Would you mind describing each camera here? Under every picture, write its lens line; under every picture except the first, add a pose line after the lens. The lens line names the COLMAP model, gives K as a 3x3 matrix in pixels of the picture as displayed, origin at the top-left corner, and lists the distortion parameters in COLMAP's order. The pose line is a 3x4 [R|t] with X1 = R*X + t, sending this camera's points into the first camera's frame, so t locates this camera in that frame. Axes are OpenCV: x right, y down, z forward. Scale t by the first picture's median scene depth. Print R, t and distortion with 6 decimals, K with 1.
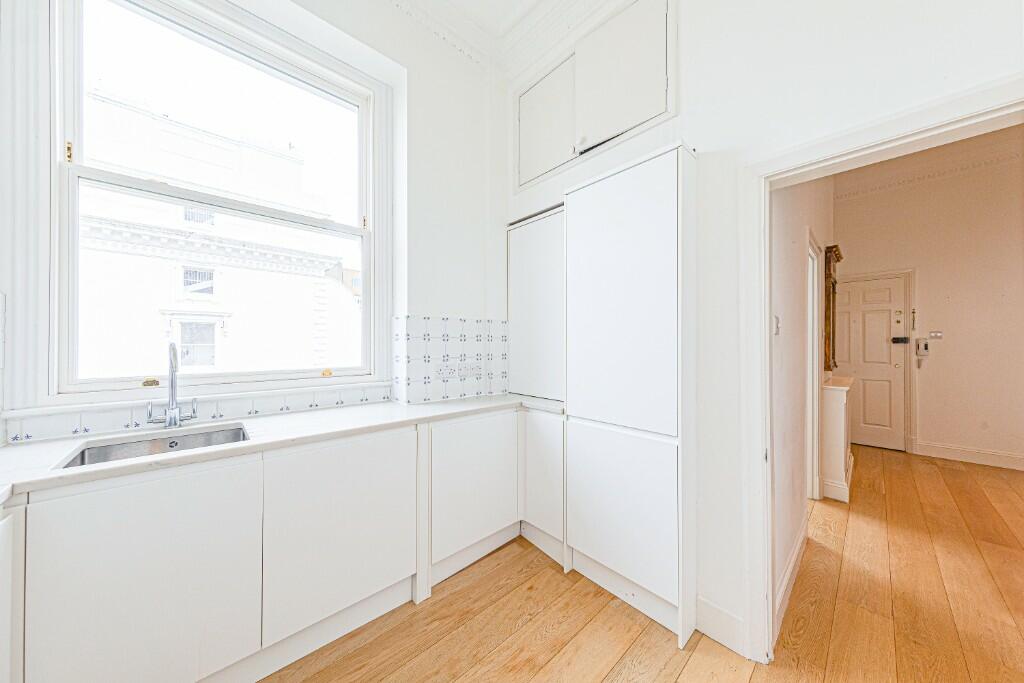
lens RADIAL K [[352.7, 0, 512.0], [0, 352.7, 341.5], [0, 0, 1]] dist [0.000222, -0.000018]
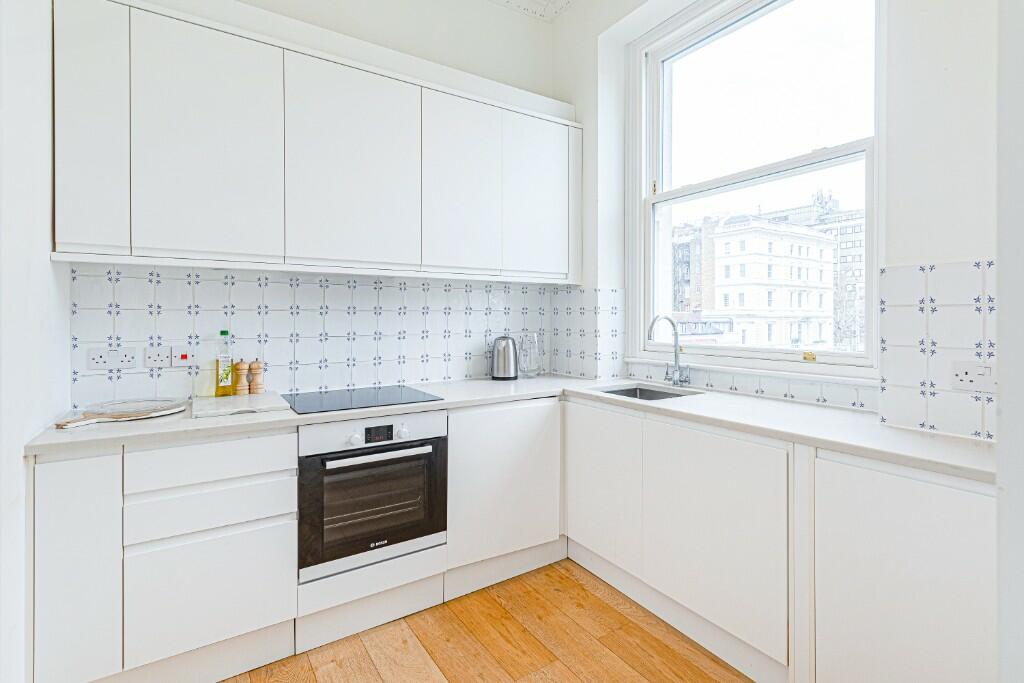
lens RADIAL K [[482.5, 0, 513.6], [0, 482.5, 320.7], [0, 0, 1]] dist [-0.001106, -0.000082]
pose [[-0.187471, 0.005105, -0.982257, 0.622234], [0.006049, 0.999974, 0.004042, 0.004428], [0.982251, -0.005184, -0.187497, 0.594740]]
